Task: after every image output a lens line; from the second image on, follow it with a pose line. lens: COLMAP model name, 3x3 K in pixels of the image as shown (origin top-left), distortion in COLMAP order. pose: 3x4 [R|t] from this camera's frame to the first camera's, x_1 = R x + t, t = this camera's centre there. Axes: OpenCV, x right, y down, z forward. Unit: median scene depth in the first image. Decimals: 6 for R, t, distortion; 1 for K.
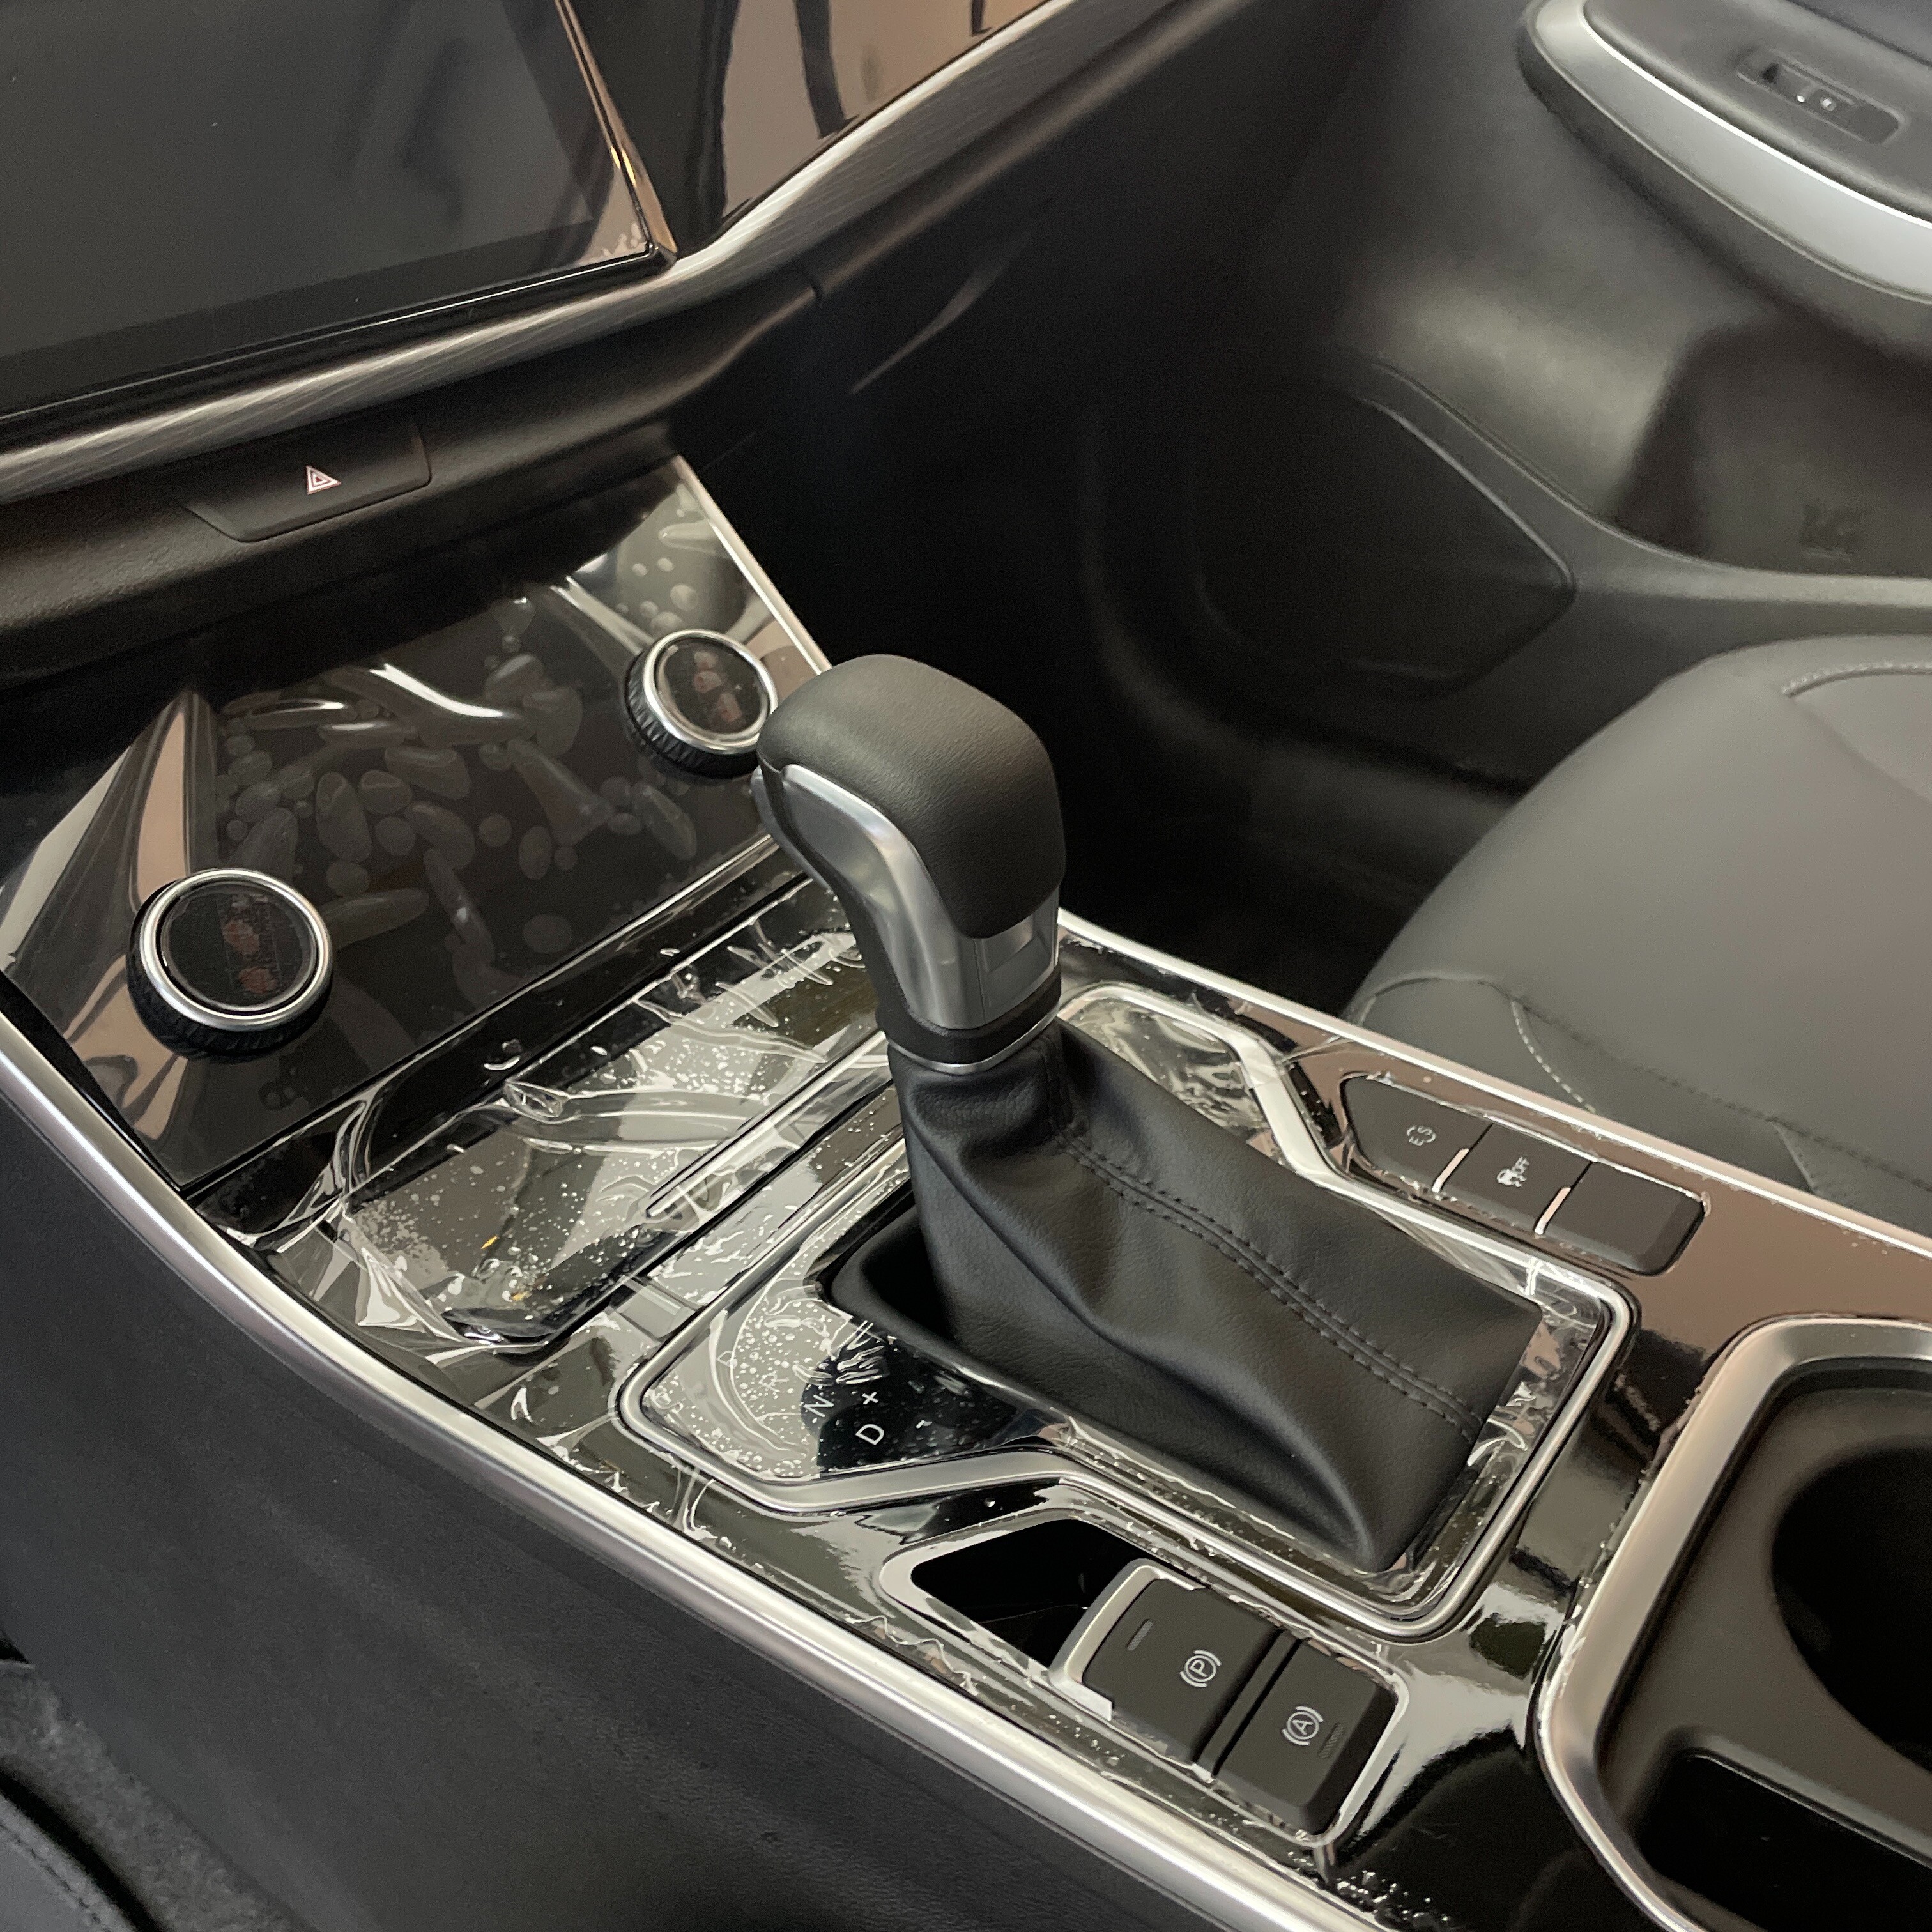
lens RADIAL K [[1903.5, 0, 961.8], [0, 1903.5, 937.9], [0, 0, 1]] dist [0.143299, -0.272989]
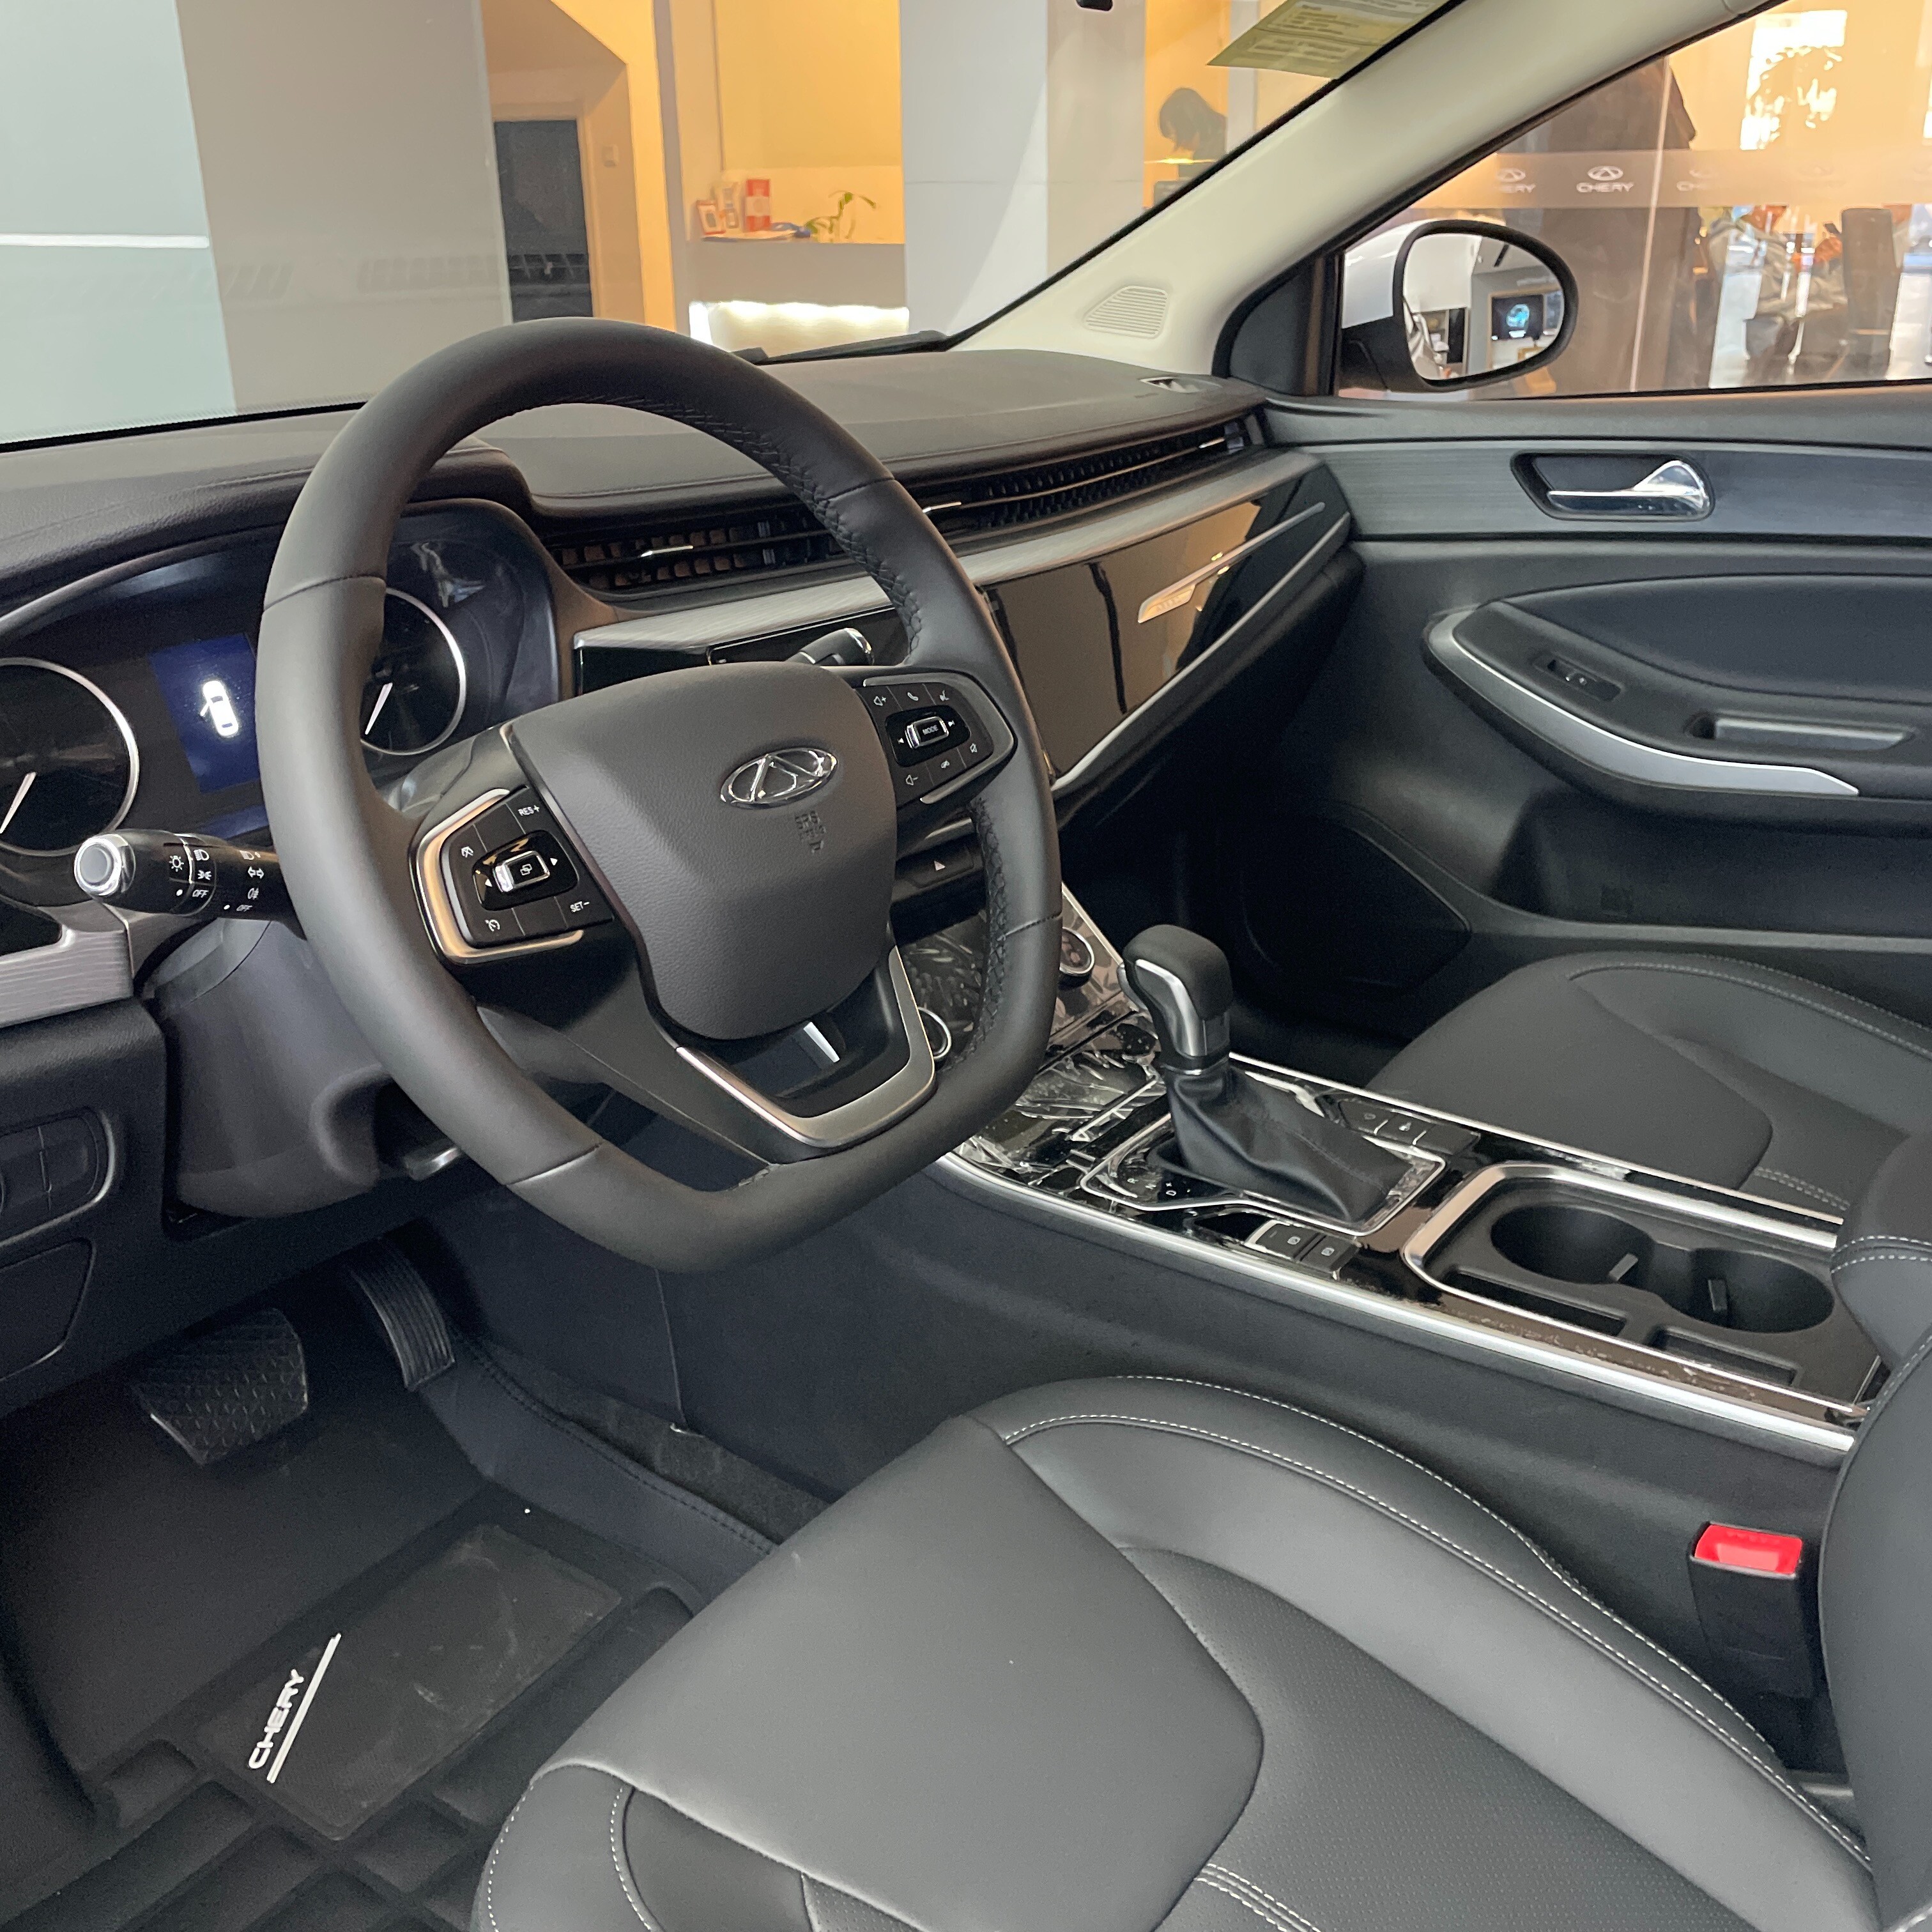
lens RADIAL K [[1903.5, 0, 961.8], [0, 1903.5, 937.9], [0, 0, 1]] dist [0.143299, -0.272989]
pose [[0.999942, 0.005196, -0.009433, -0.235437], [-0.006975, 0.979839, -0.199666, 0.322573], [0.008205, 0.199720, 0.979819, -1.299997]]
